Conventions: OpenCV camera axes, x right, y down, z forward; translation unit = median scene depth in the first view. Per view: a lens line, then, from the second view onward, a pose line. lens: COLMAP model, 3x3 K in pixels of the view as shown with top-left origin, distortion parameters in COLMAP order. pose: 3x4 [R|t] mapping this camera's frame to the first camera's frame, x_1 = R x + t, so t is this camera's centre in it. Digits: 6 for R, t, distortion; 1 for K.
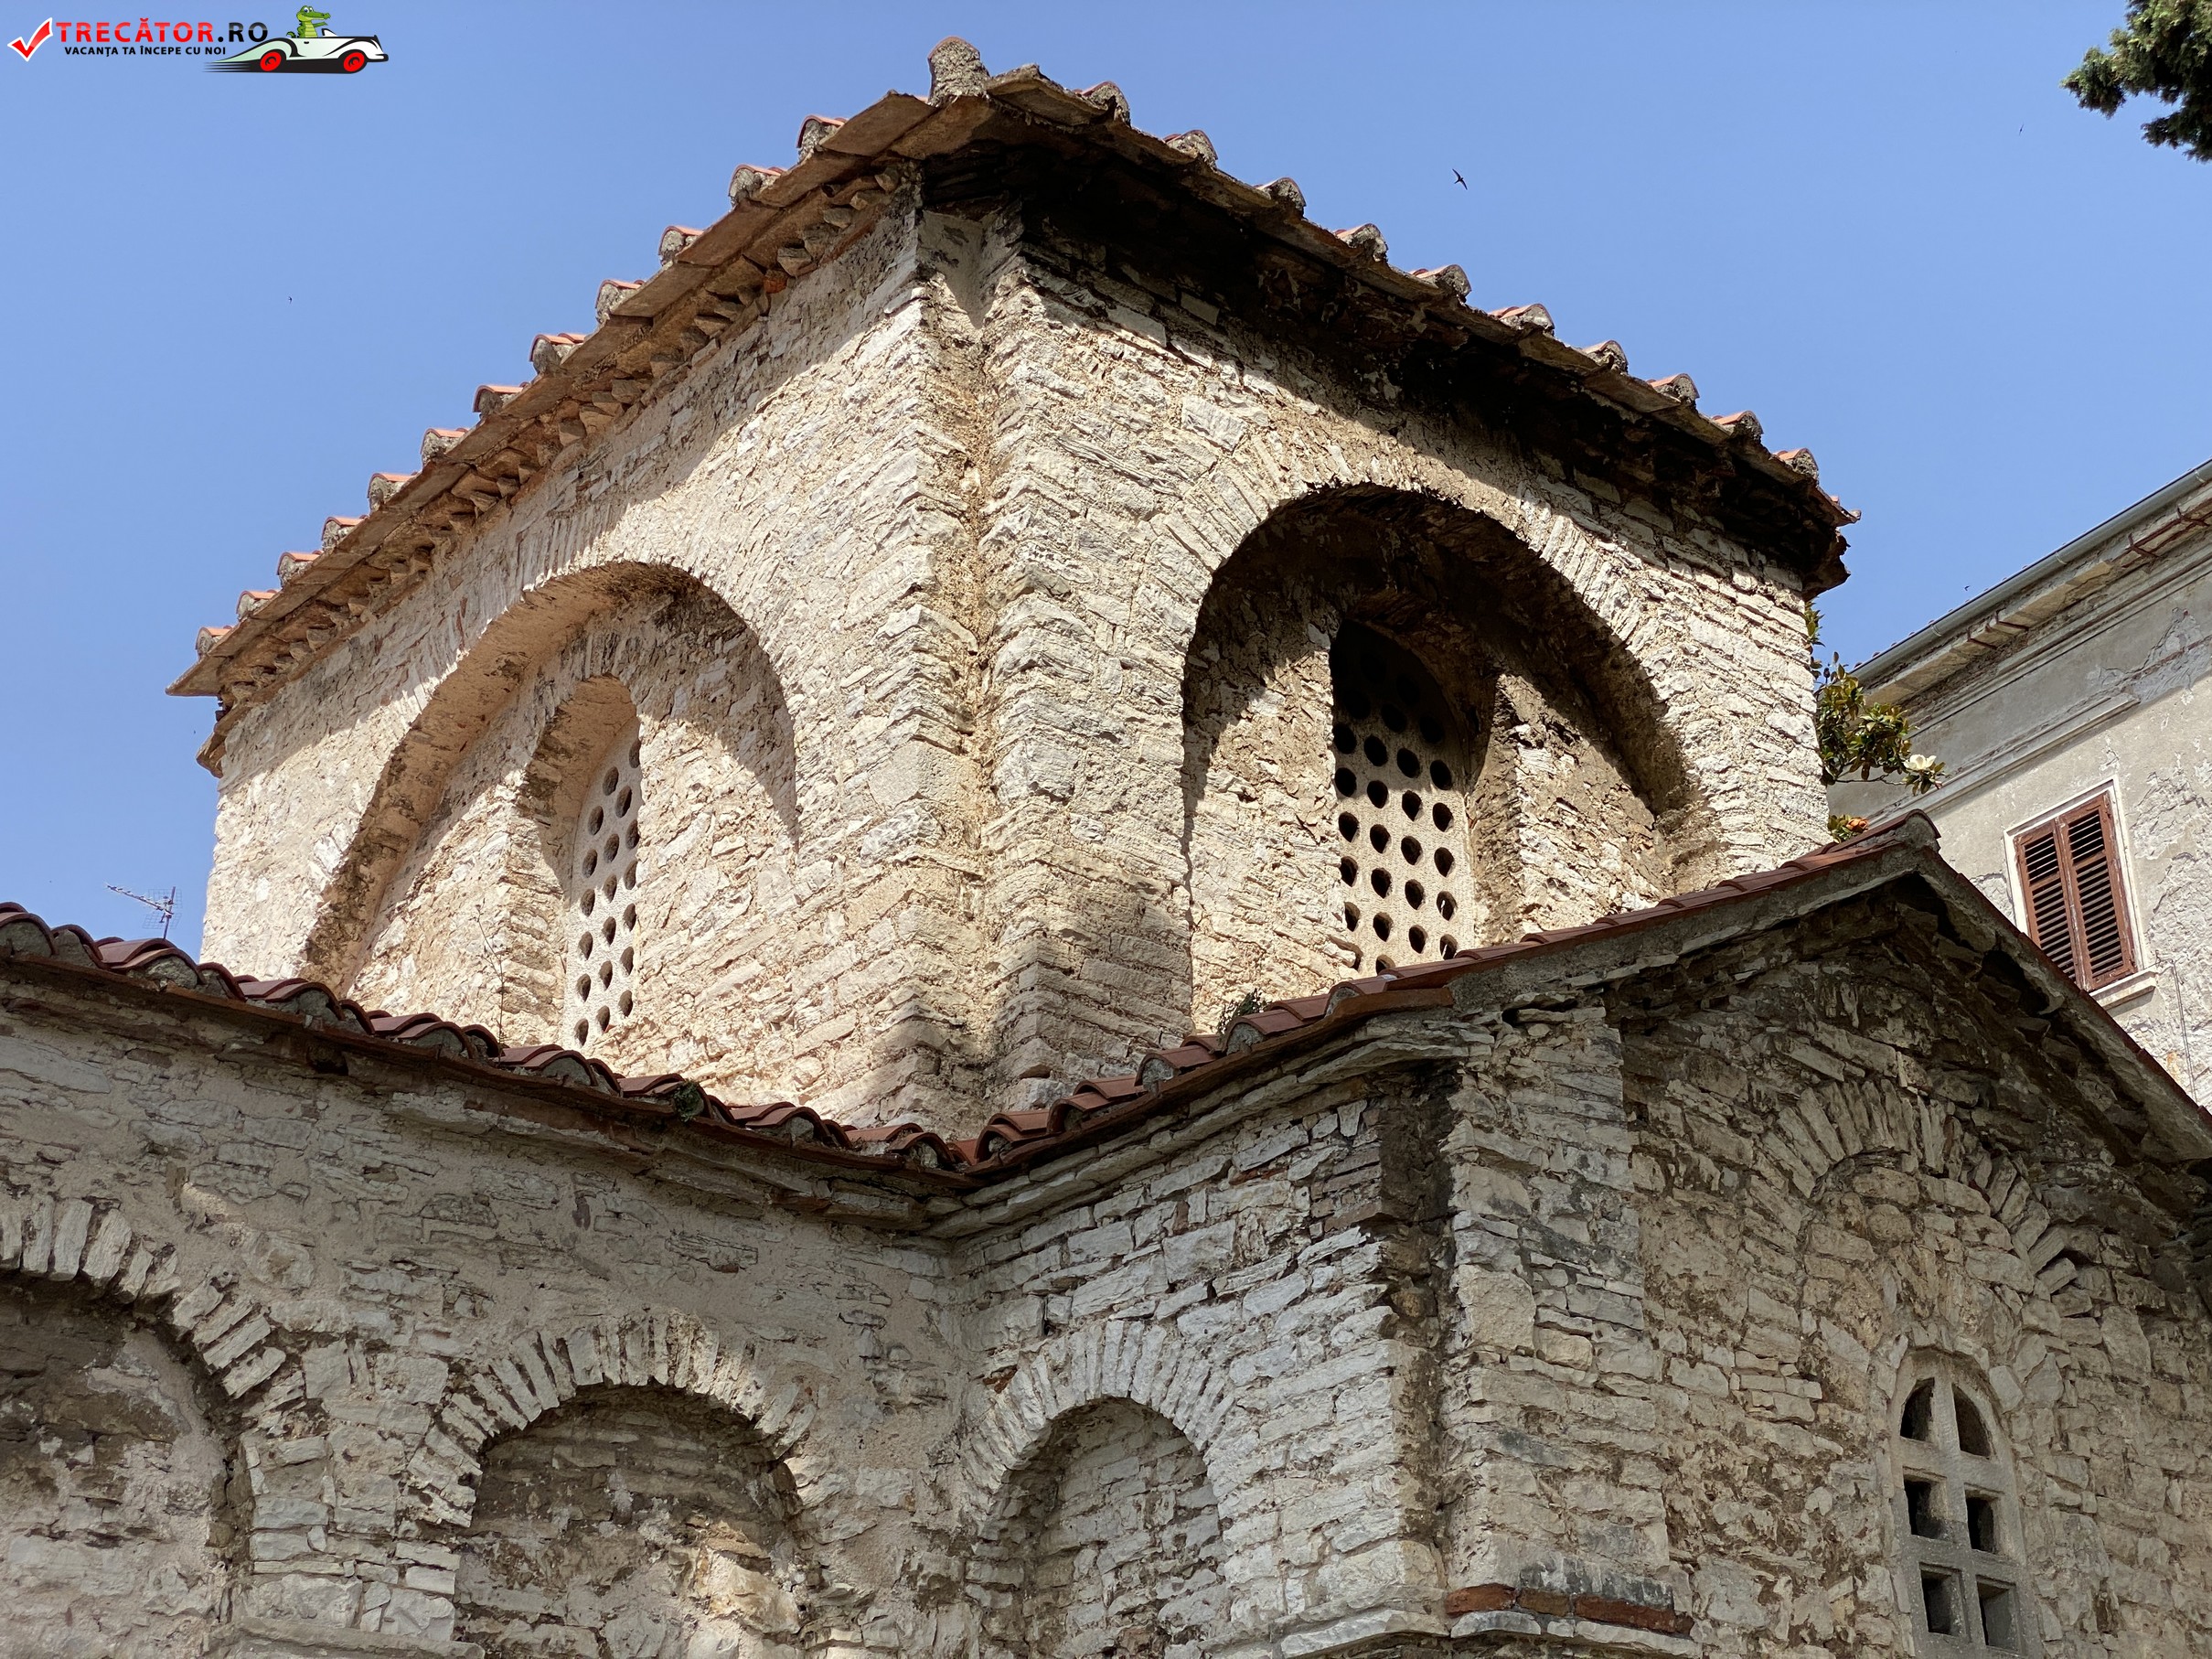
lens RADIAL K [[3327.4, 0, 1106.0], [0, 3327.4, 829.5], [0, 0, 1]] dist [0.079677, 0.028154]
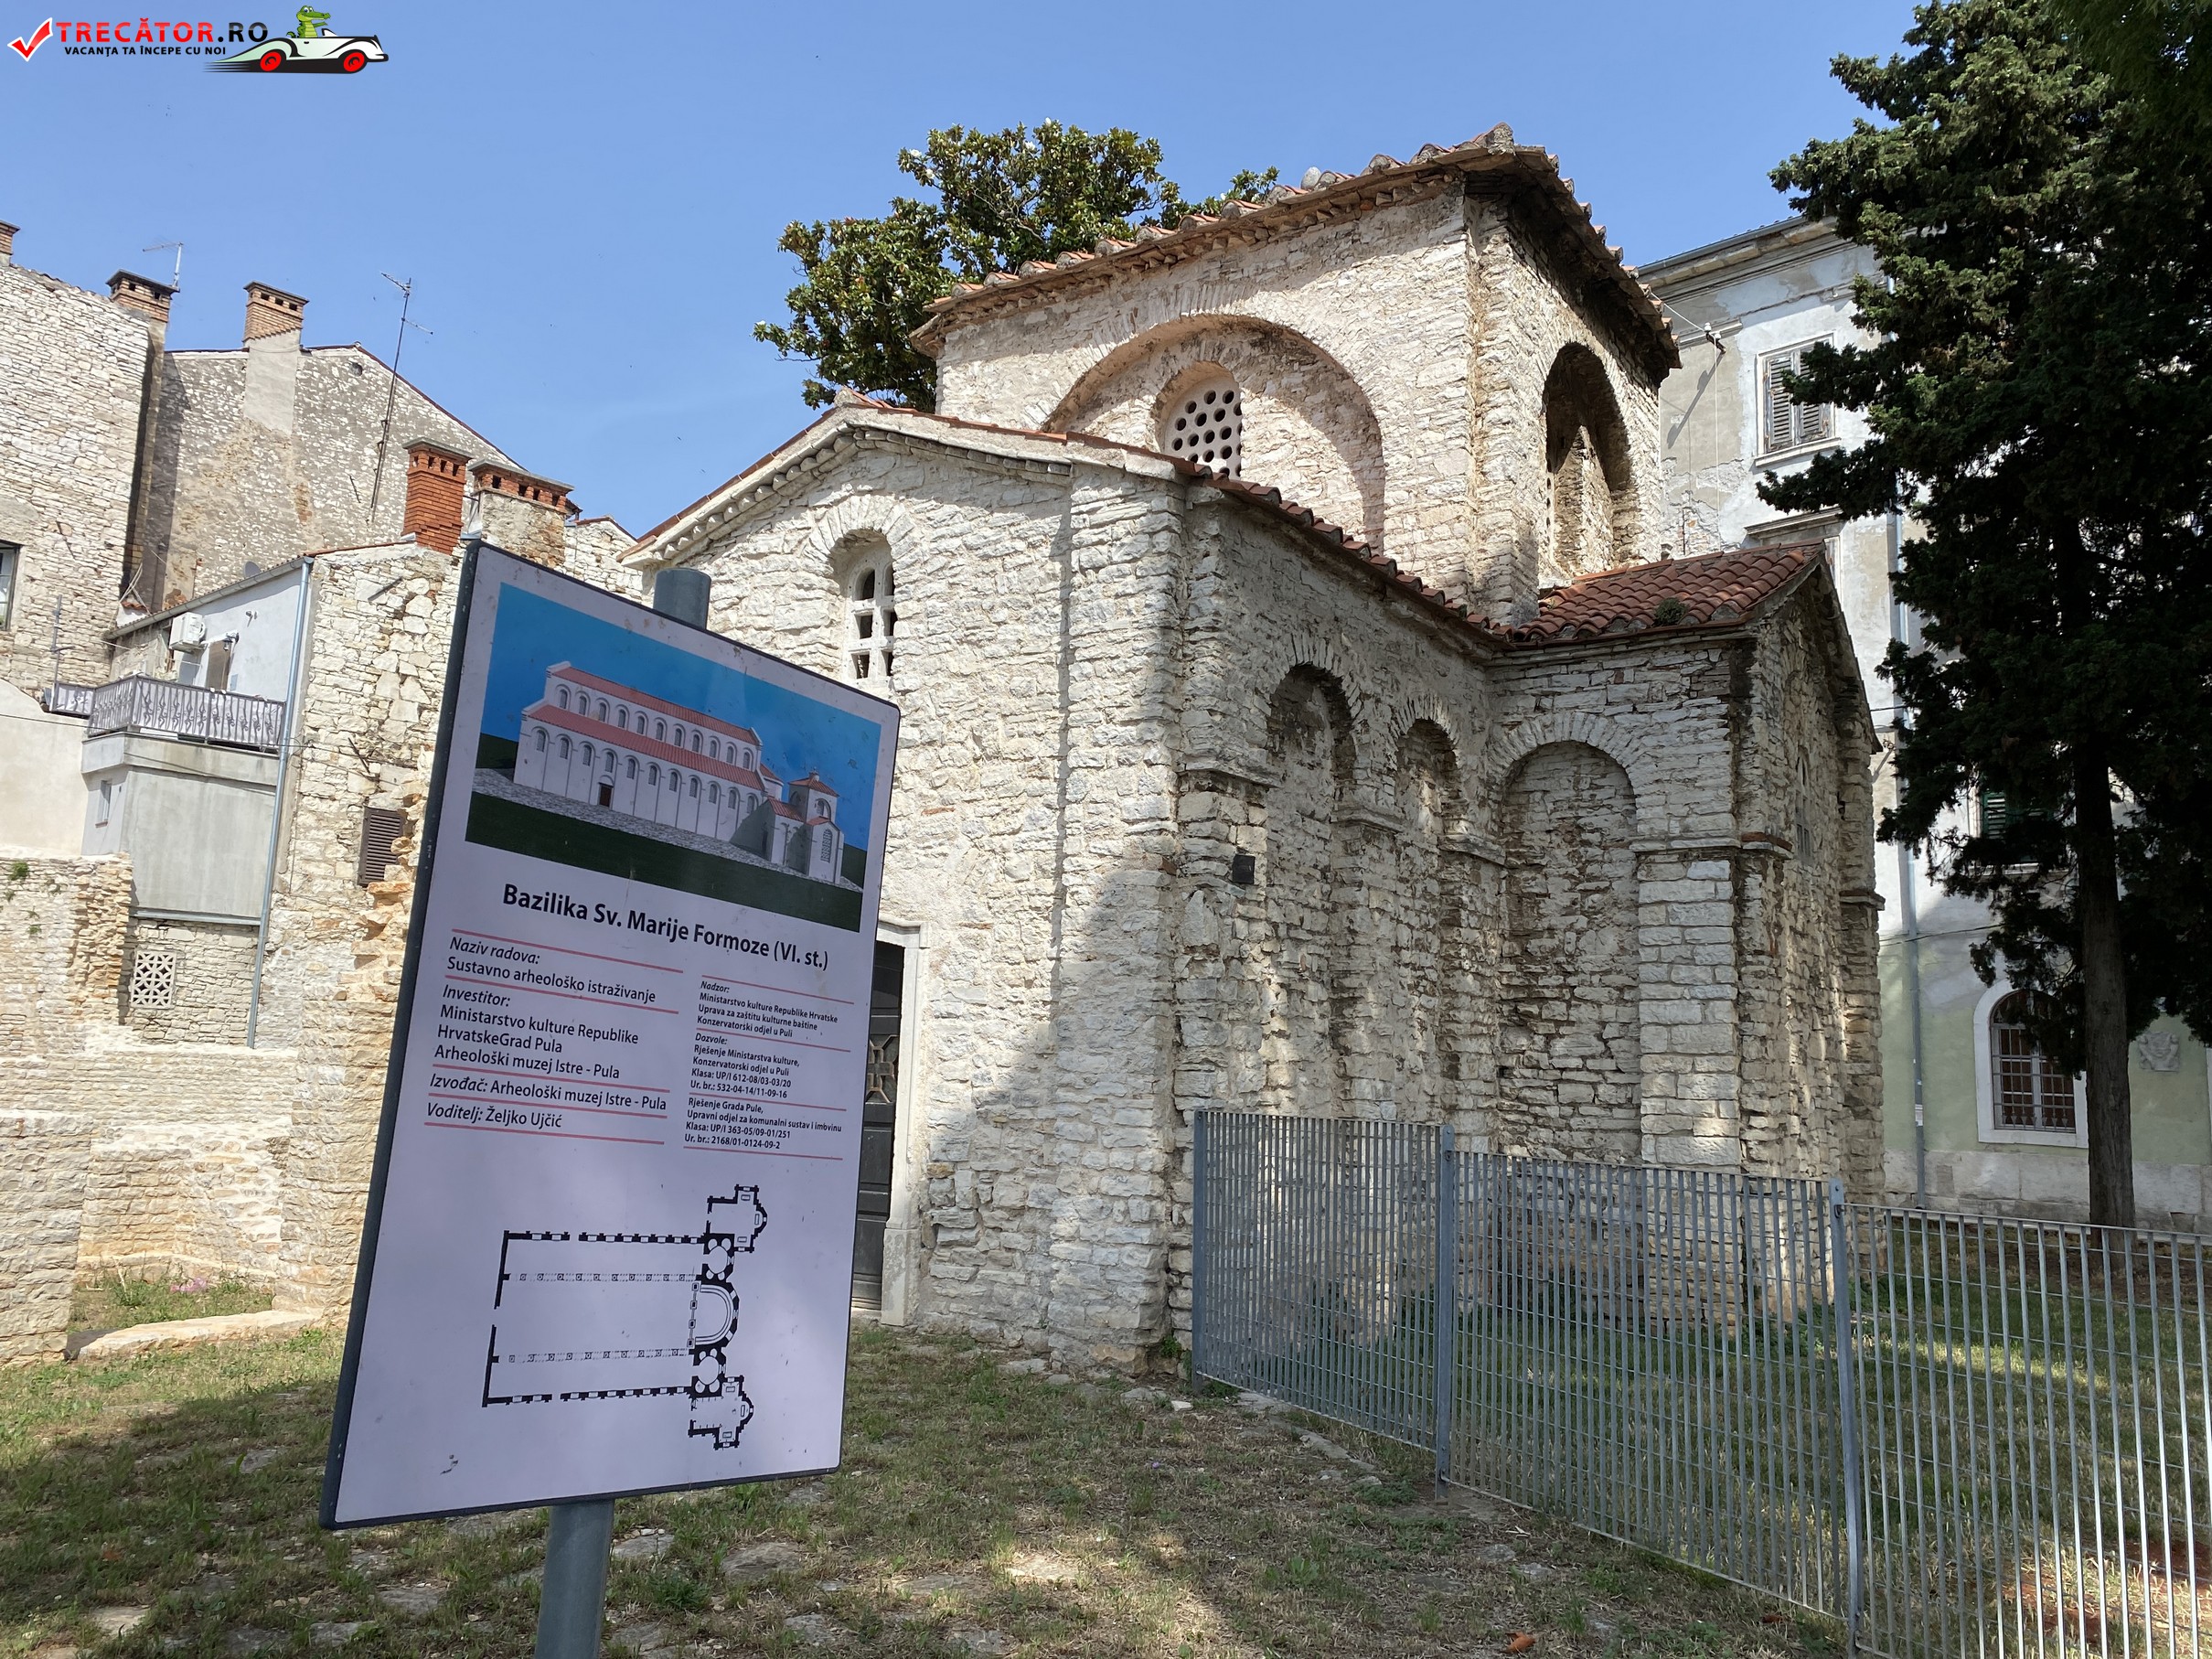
lens RADIAL K [[1691.6, 0, 1106.0], [0, 1691.6, 829.5], [0, 0, 1]] dist [0.124152, -0.365977]
pose [[0.959816, 0.092160, 0.265066, -0.598983], [-0.165574, 0.948591, 0.269740, -0.055357], [-0.226580, -0.302789, 0.925732, -0.155352]]
